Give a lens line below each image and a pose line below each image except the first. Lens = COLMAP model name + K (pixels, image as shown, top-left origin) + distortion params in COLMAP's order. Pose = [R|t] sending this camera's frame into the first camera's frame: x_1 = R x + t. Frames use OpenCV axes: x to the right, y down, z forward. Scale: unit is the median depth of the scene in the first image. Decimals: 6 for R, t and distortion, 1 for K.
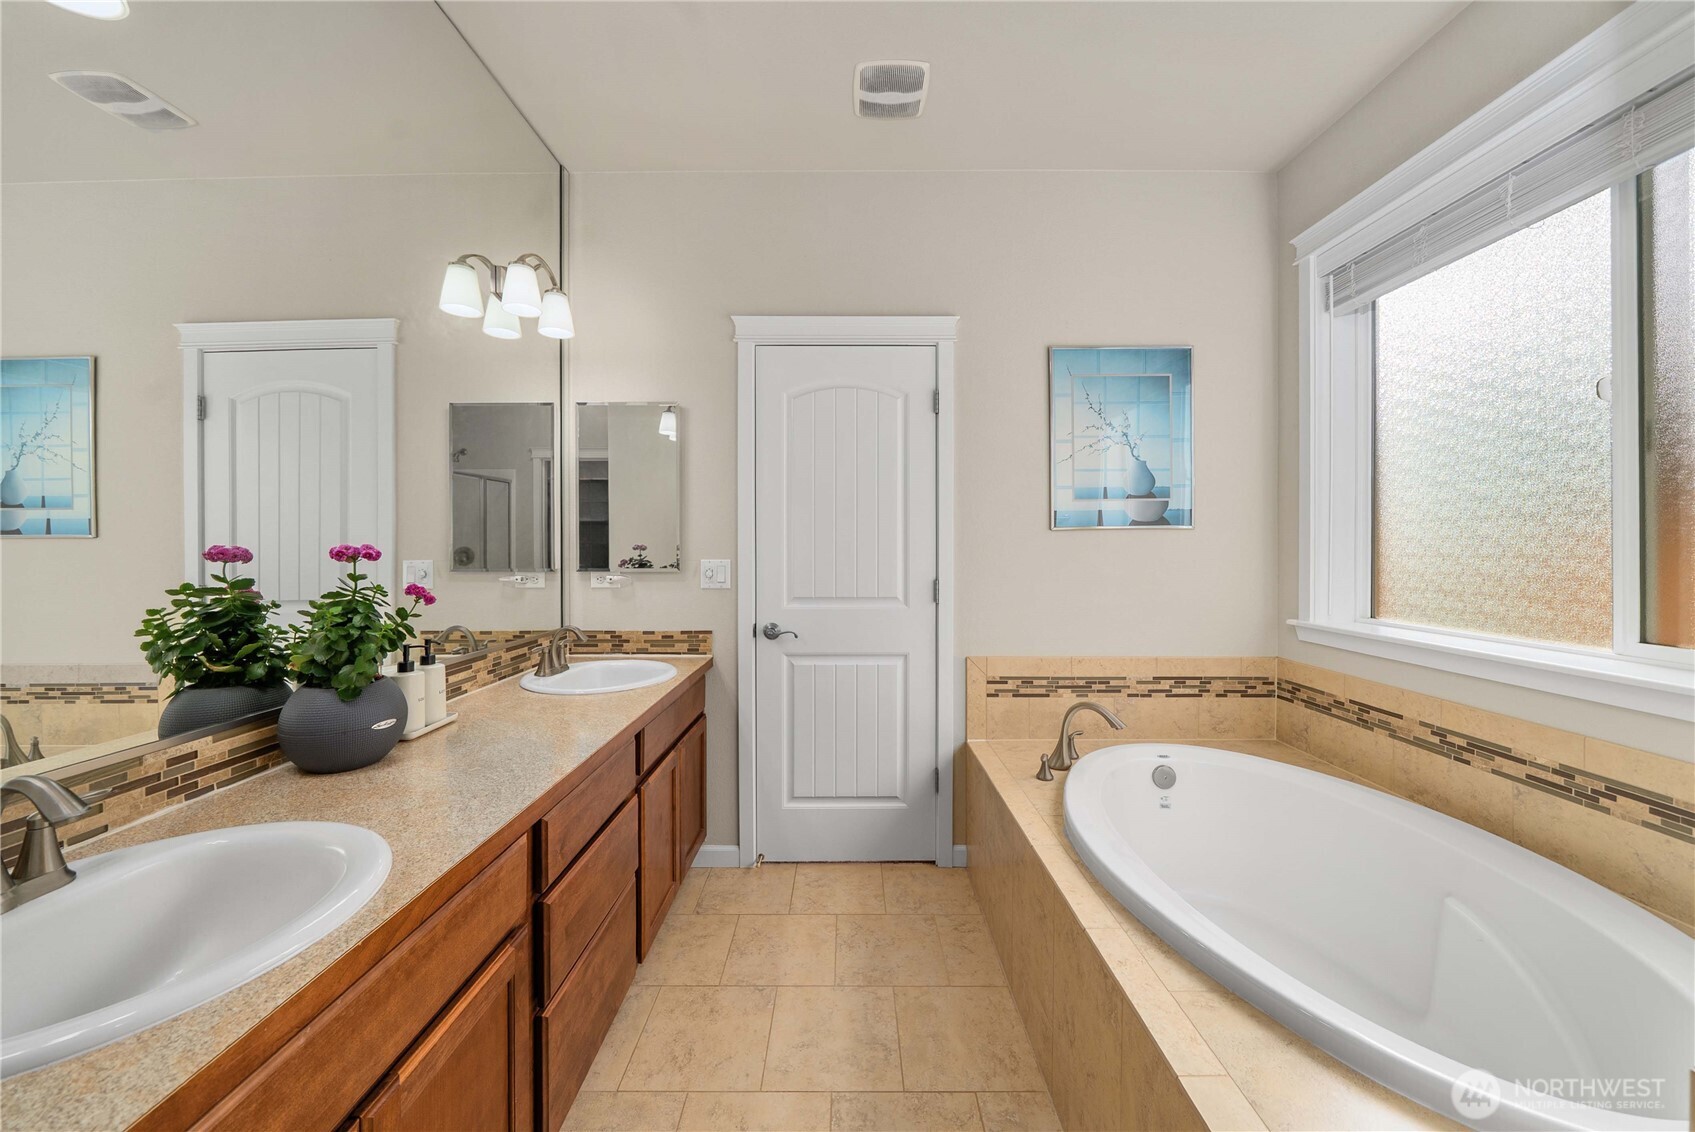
lens RADIAL K [[595.5, 0, 850.6], [0, 595.5, 550.2], [0, 0, 1]] dist [-0.006336, 0.000014]
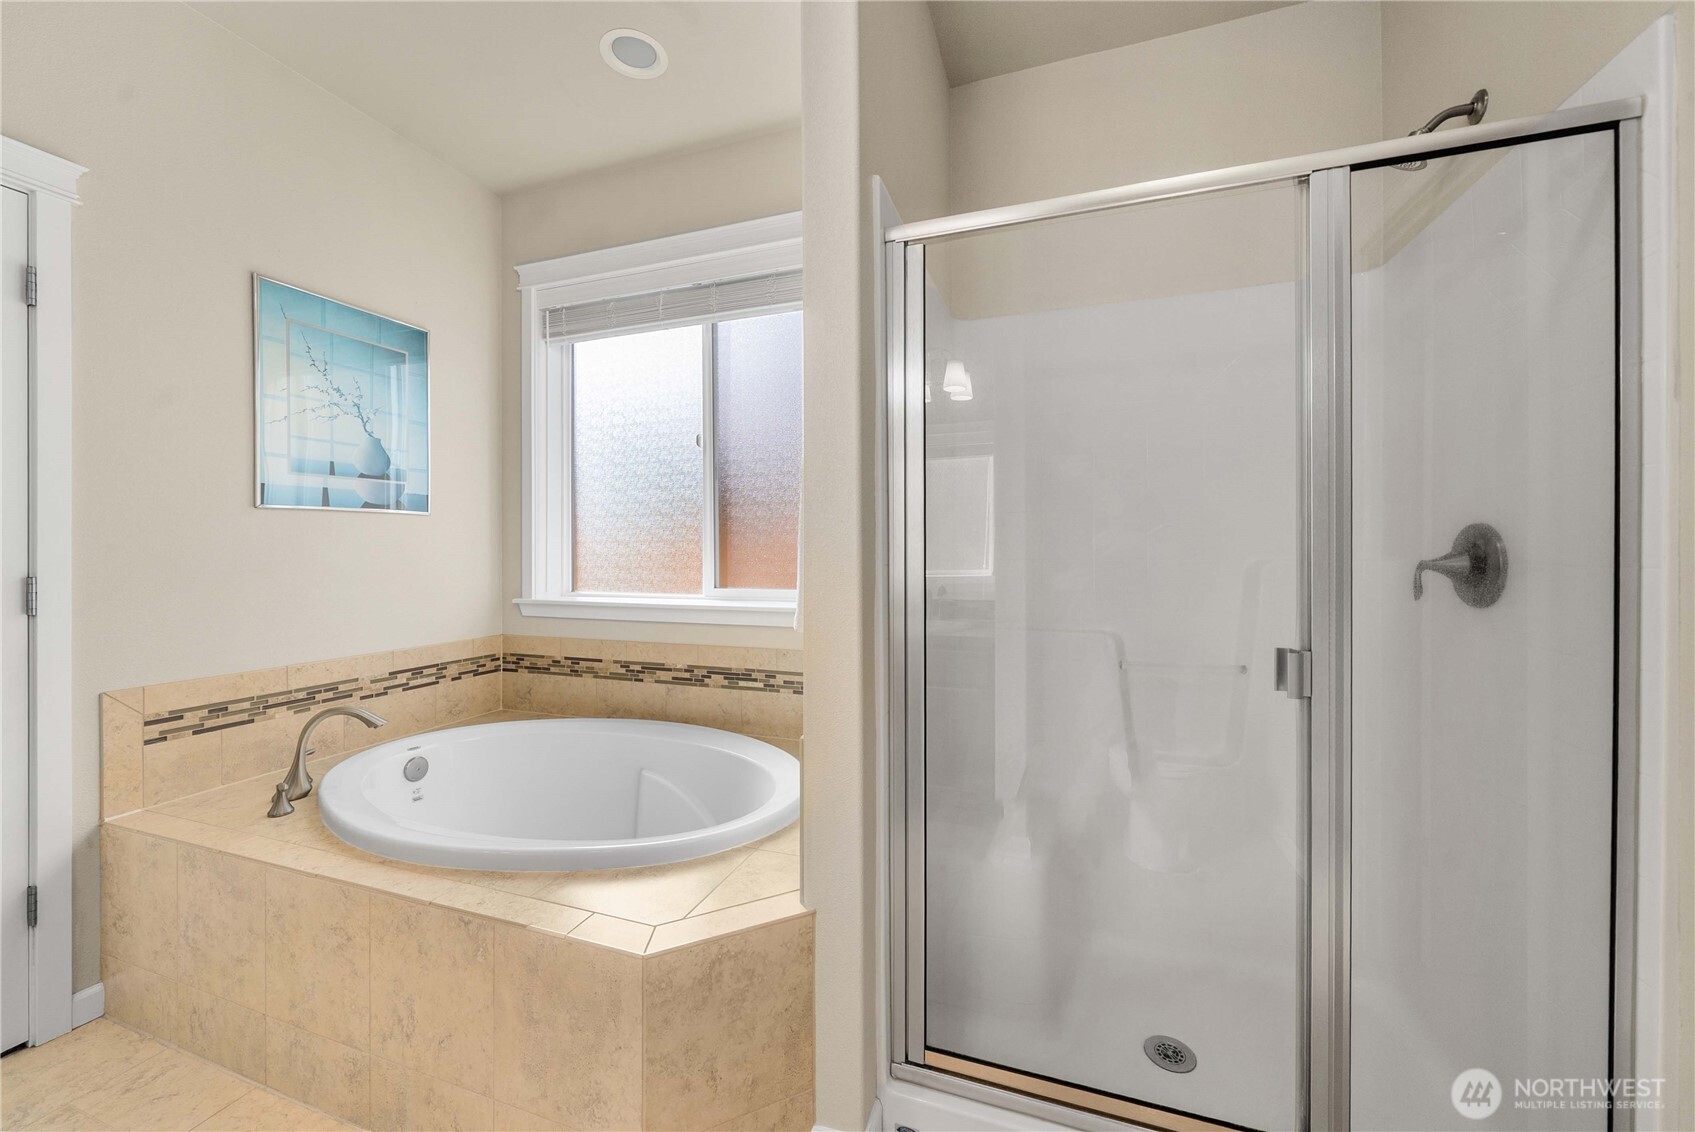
lens RADIAL K [[636.2, 0, 843.7], [0, 636.2, 550.1], [0, 0, 1]] dist [-0.001612, -0.000076]
pose [[0.339811, -0.000766, 0.940493, -0.196381], [0.006733, 0.999976, -0.001618, 0.030397], [-0.940470, 0.006882, 0.339808, -0.007203]]
